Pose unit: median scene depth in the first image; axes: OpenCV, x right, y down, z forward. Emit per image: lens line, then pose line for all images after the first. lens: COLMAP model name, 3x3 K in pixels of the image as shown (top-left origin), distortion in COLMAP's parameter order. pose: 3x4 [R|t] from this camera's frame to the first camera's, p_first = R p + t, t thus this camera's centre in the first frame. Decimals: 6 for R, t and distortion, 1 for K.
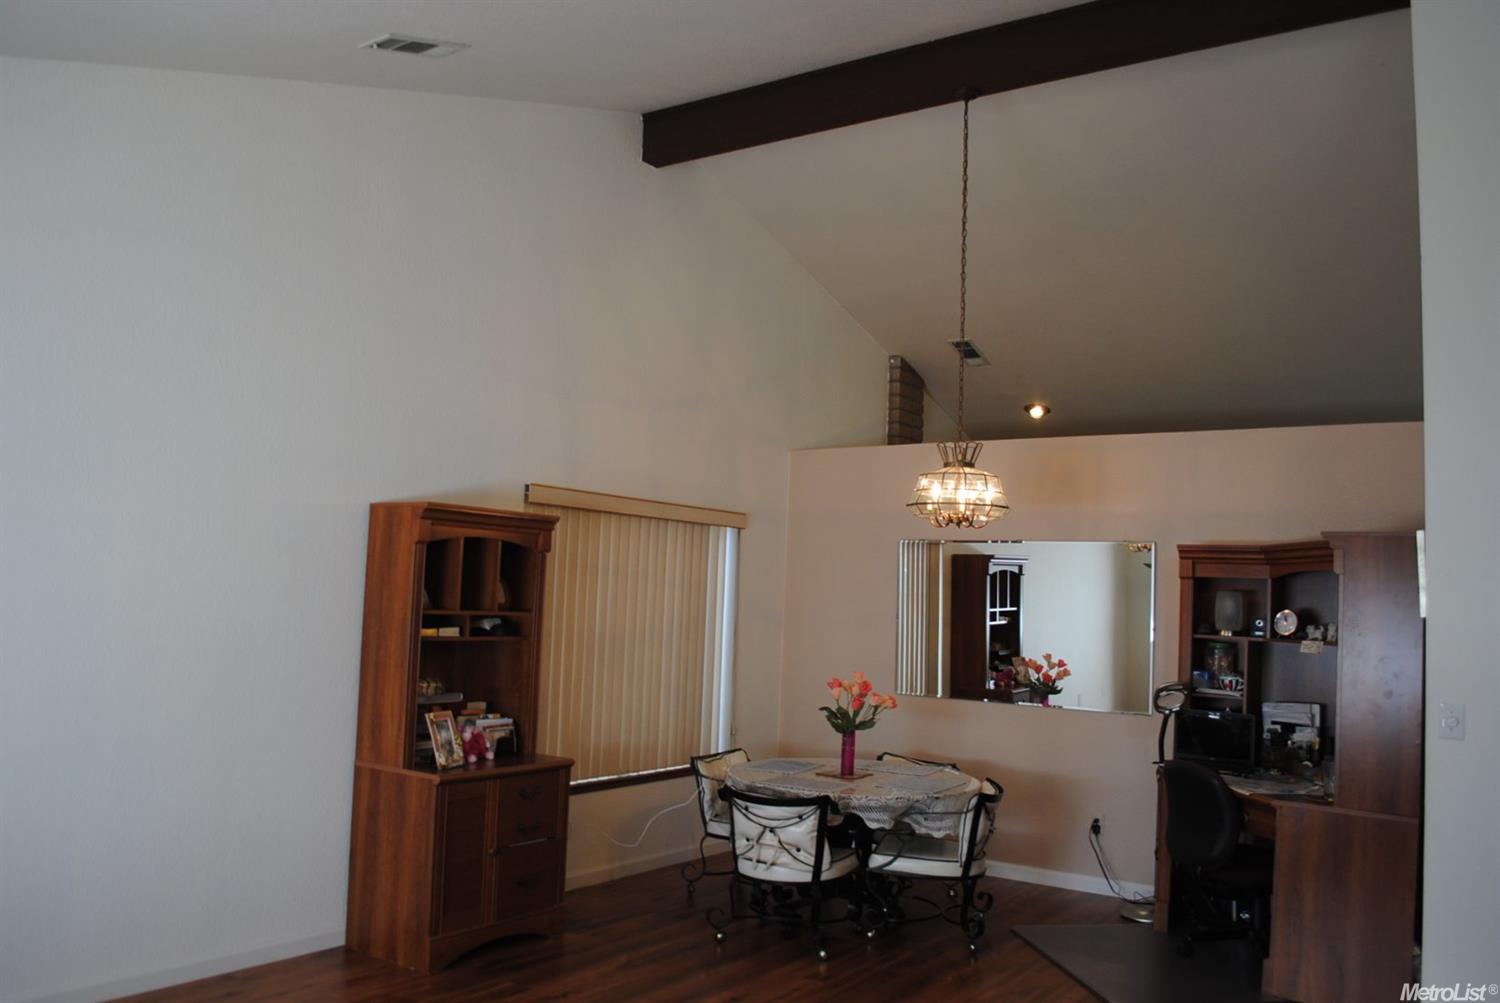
lens RADIAL K [[1195.0, 0, 715.9], [0, 1195.0, 496.8], [0, 0, 1]] dist [-0.074845, -0.001845]
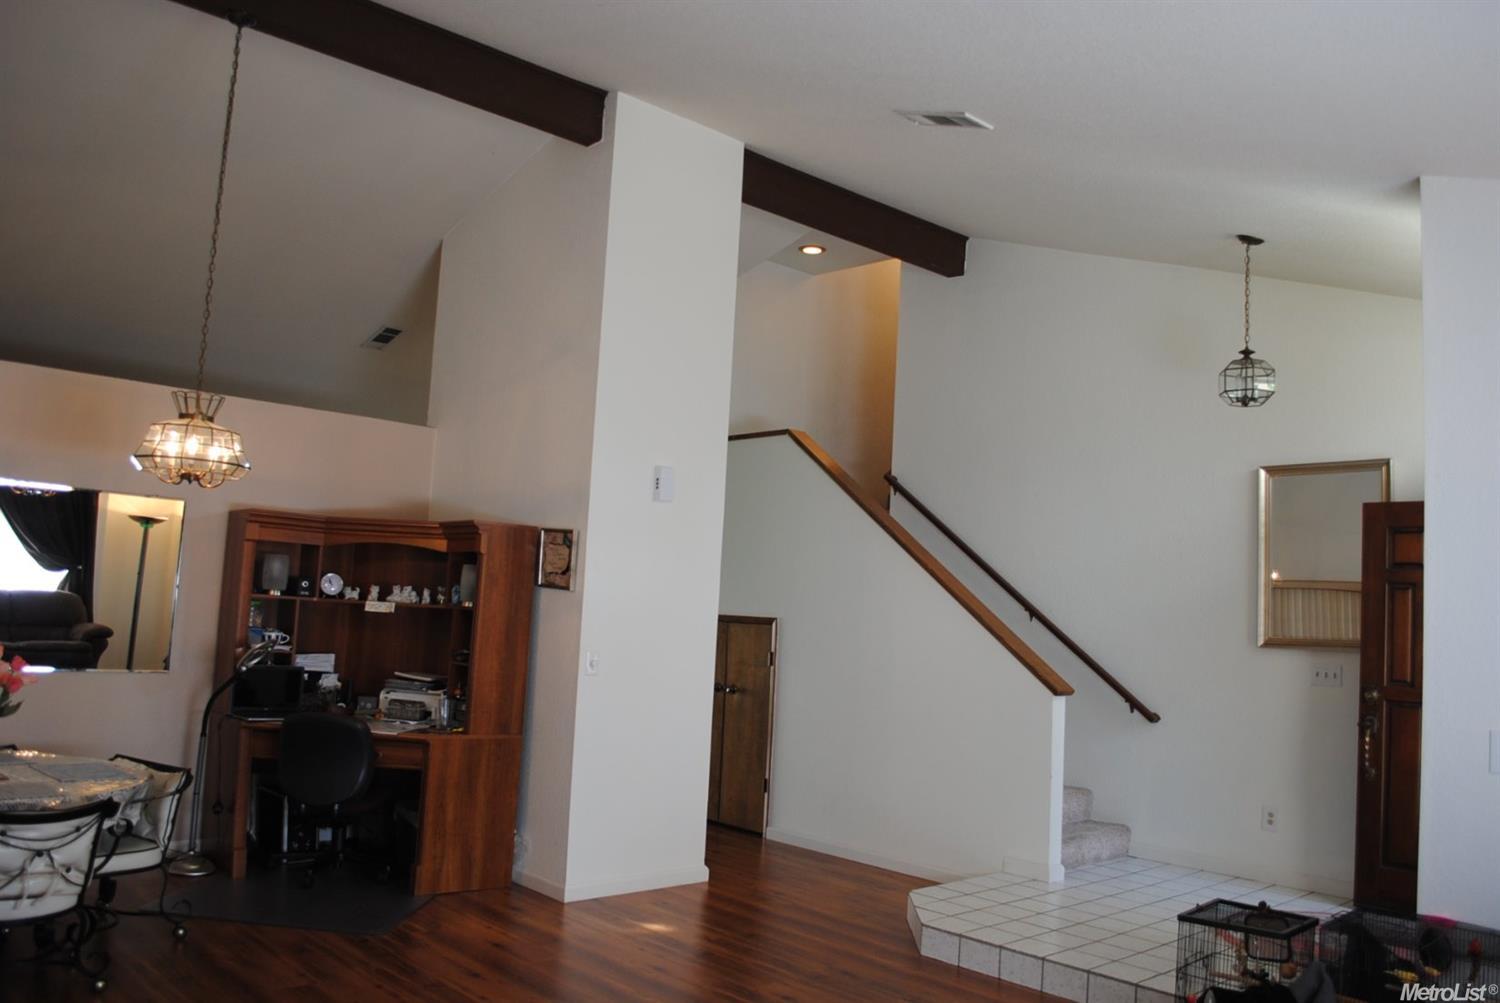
lens RADIAL K [[1195.0, 0, 715.9], [0, 1195.0, 496.8], [0, 0, 1]] dist [-0.074845, -0.001845]
pose [[0.224363, 0.058611, 0.972741, -0.586830], [-0.120924, 0.992149, -0.031889, 0.014663], [-0.966974, -0.110473, 0.229689, 0.396356]]
